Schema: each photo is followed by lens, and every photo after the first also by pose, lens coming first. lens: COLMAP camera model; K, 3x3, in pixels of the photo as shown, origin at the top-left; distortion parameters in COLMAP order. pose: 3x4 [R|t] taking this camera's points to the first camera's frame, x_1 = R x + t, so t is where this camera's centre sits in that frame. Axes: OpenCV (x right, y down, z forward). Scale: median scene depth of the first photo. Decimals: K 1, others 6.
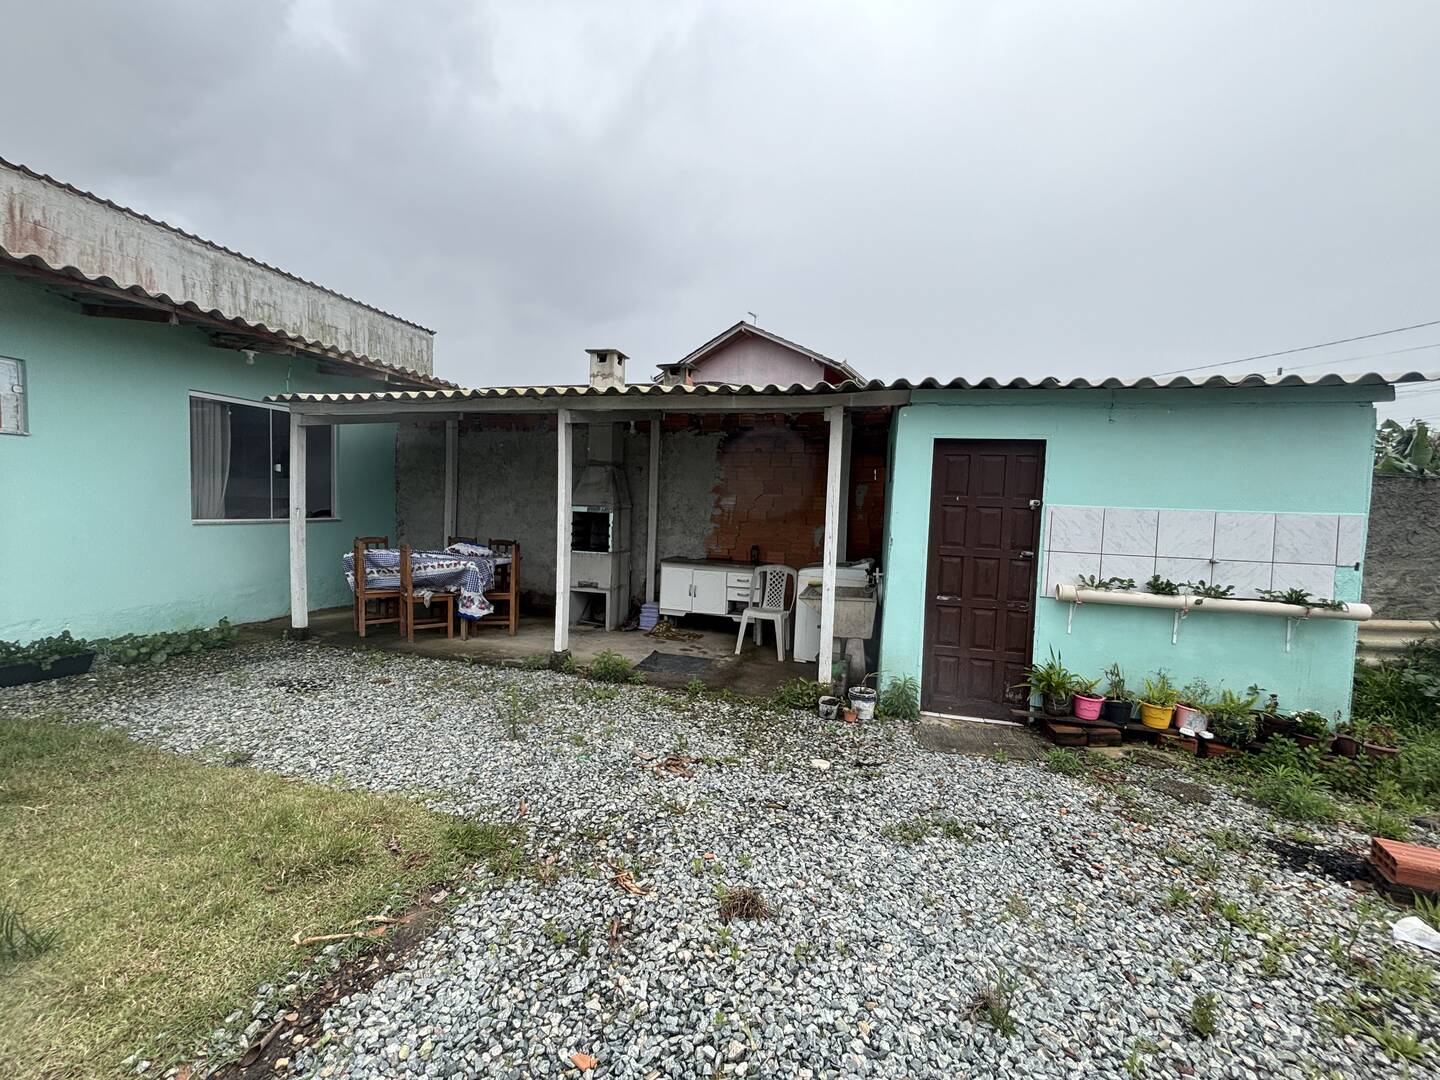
lens RADIAL K [[580.7, 0, 716.5], [0, 580.7, 540.1], [0, 0, 1]] dist [0.004617, -0.000391]
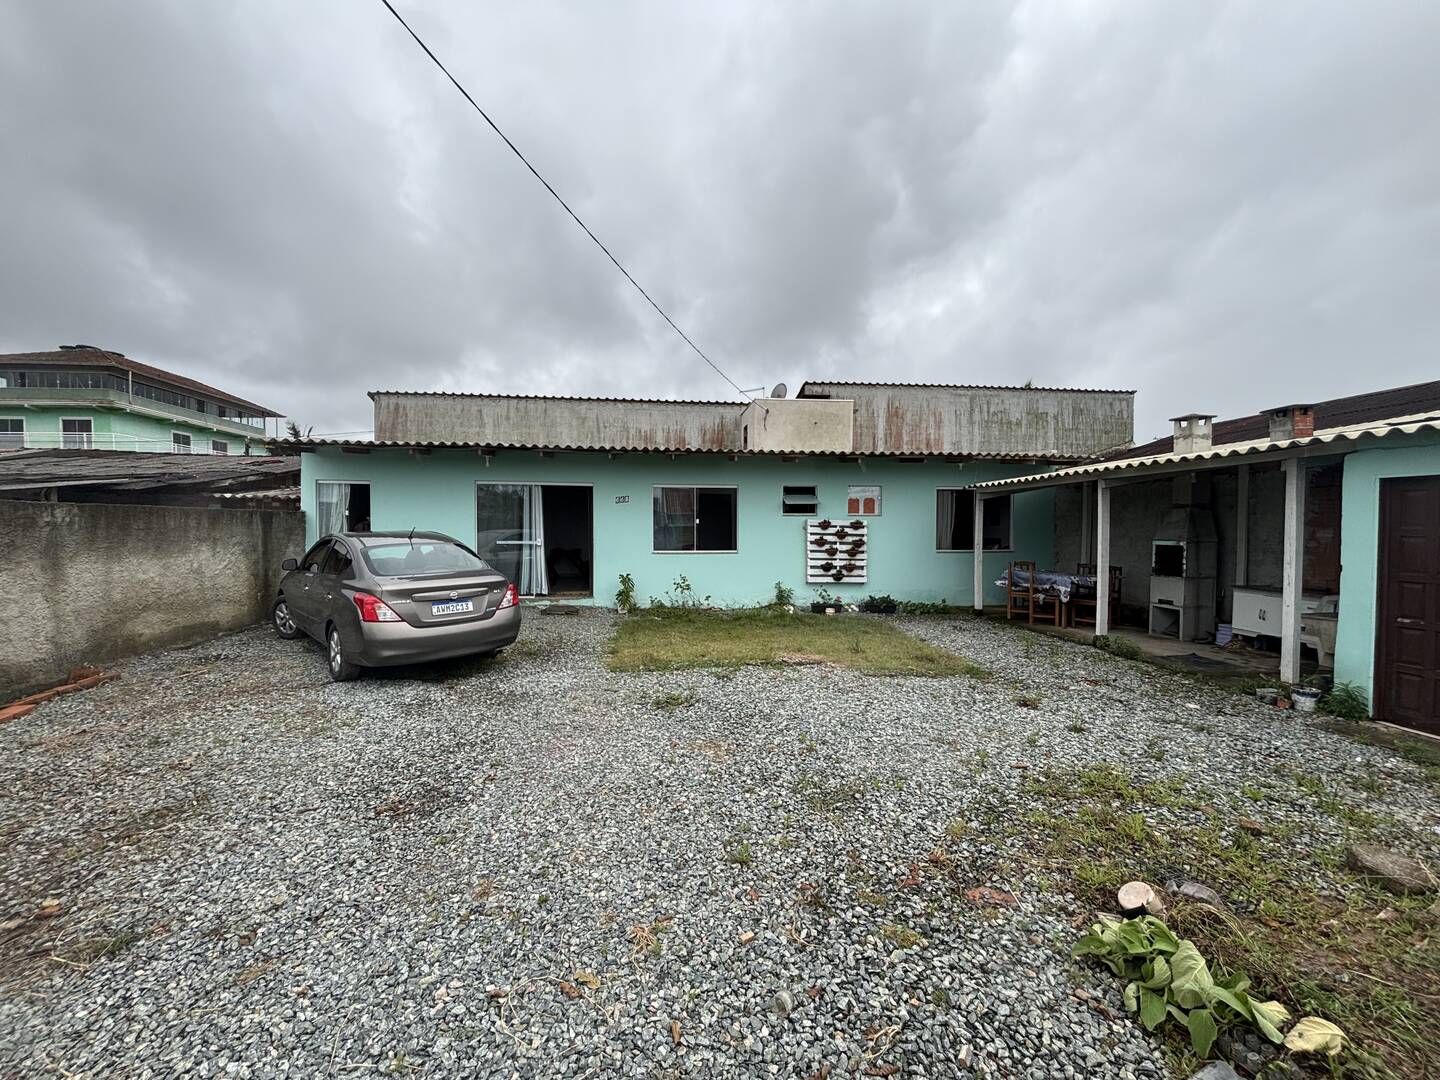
lens RADIAL K [[580.7, 0, 715.4], [0, 580.7, 540.7], [0, 0, 1]] dist [0.004617, -0.000391]
pose [[0.371710, -0.013454, -0.928252, 0.600831], [-0.044048, 0.998513, -0.032111, 0.026997], [0.927303, 0.052823, 0.370564, -0.401752]]
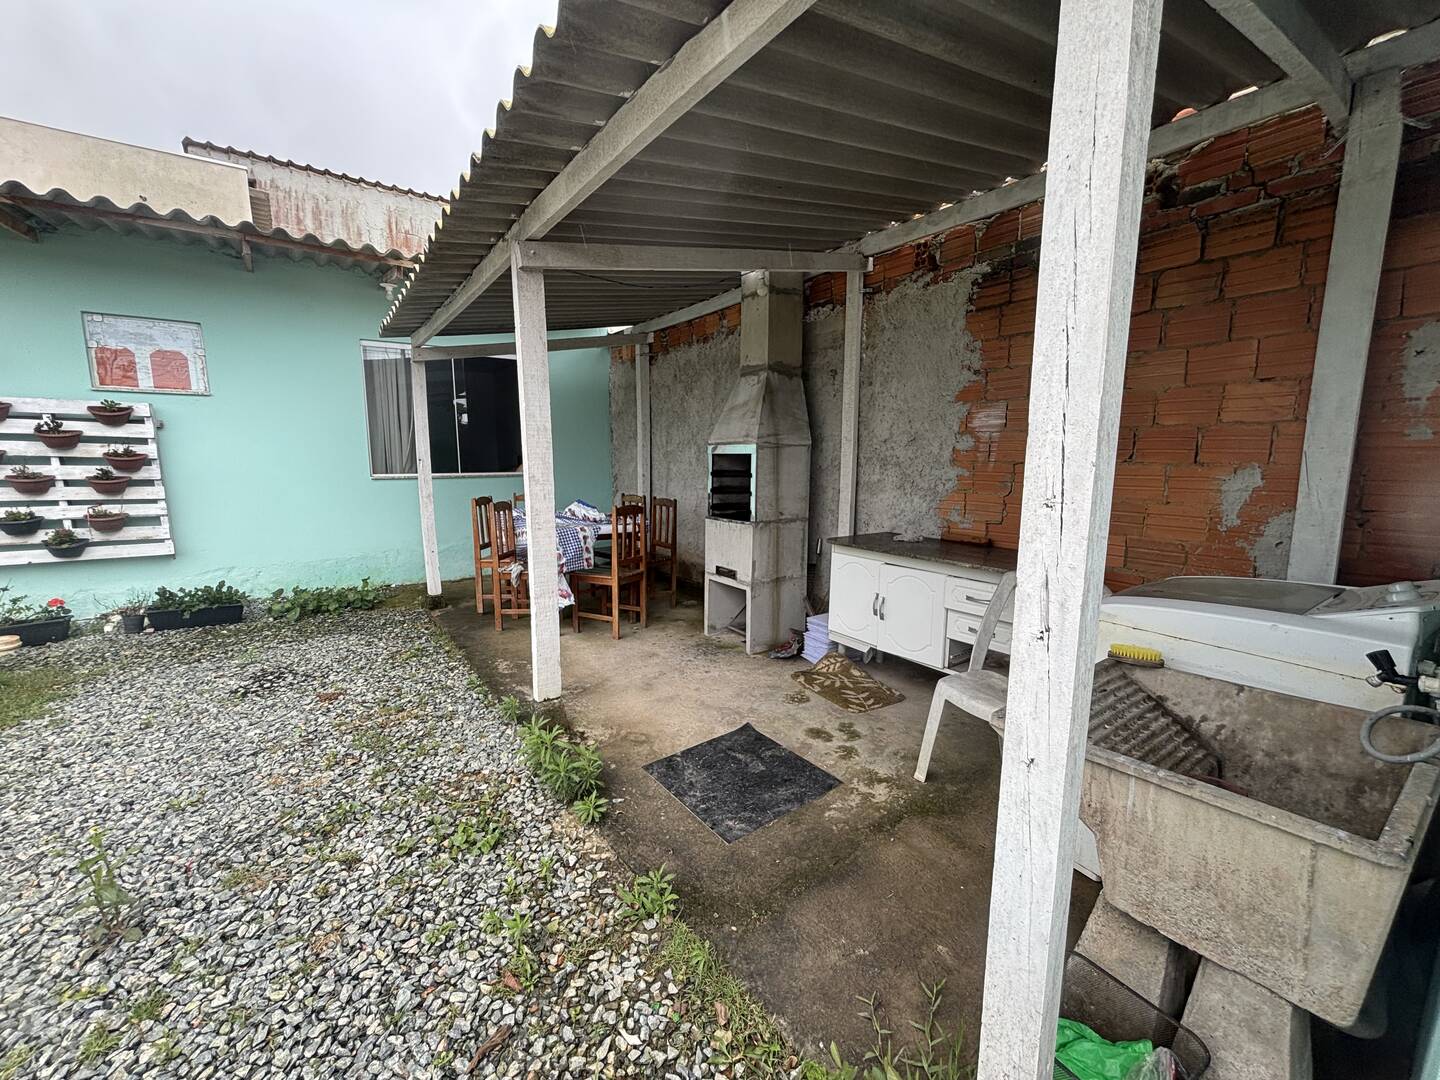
lens RADIAL K [[580.7, 0, 712.6], [0, 580.7, 542.0], [0, 0, 1]] dist [0.004617, -0.000391]
pose [[0.770743, 0.057496, -0.634547, 0.153827], [-0.009856, 0.996877, 0.078356, -0.003717], [0.637070, -0.054138, 0.768902, 0.521815]]
